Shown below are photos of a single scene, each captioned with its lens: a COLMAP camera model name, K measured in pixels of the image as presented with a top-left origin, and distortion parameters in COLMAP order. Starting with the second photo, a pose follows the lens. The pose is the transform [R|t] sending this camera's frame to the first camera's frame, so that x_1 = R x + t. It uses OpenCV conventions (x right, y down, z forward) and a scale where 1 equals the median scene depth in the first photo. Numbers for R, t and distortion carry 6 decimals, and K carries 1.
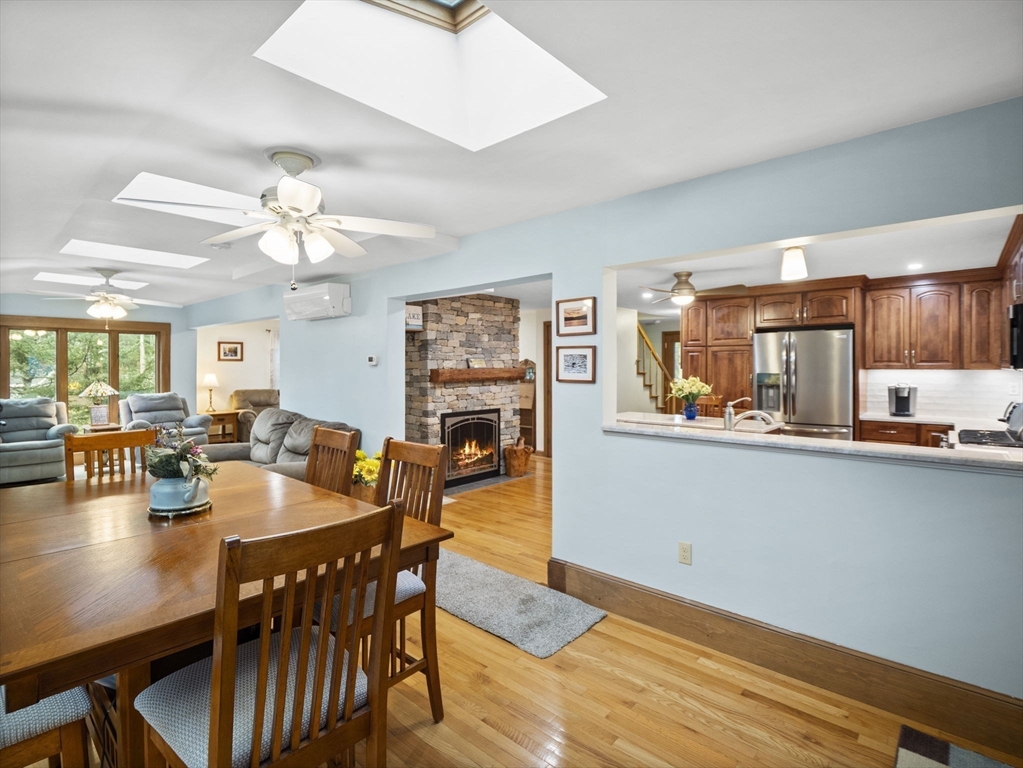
lens RADIAL K [[504.2, 0, 505.9], [0, 504.2, 377.6], [0, 0, 1]] dist [-0.013409, -0.001583]
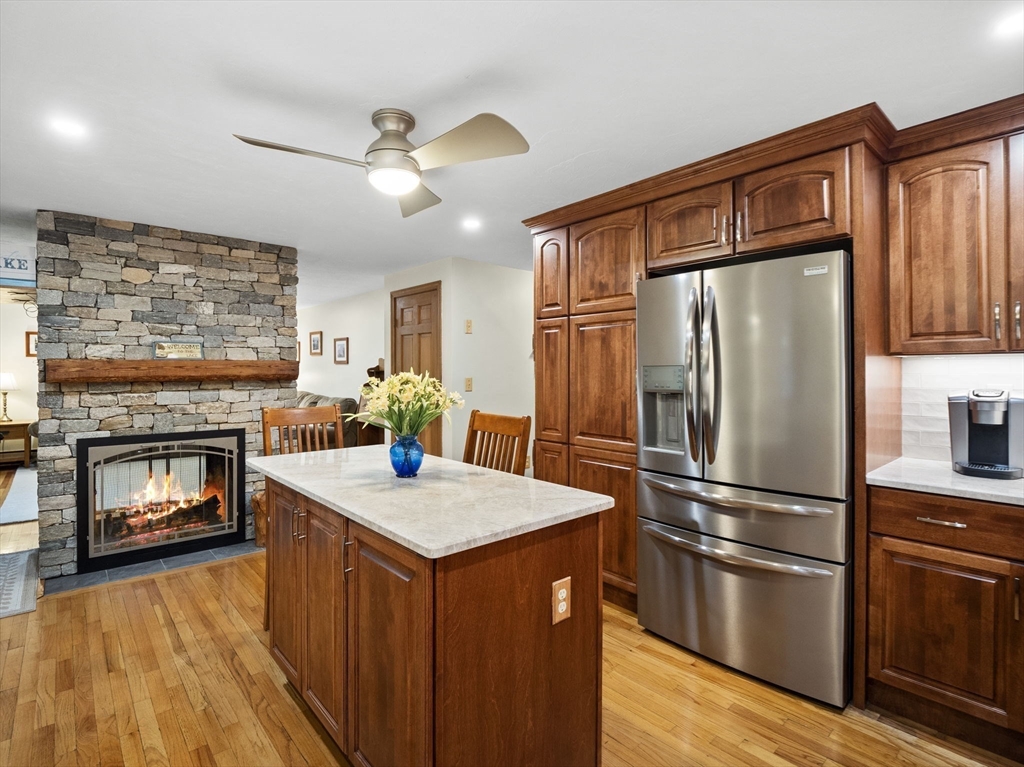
lens RADIAL K [[504.7, 0, 512.5], [0, 504.7, 376.8], [0, 0, 1]] dist [-0.013409, -0.001583]
pose [[0.993571, 0.003534, -0.113155, 0.410979], [-0.004877, 0.999921, -0.011594, 0.006321], [0.113105, 0.012071, 0.993510, 0.501083]]
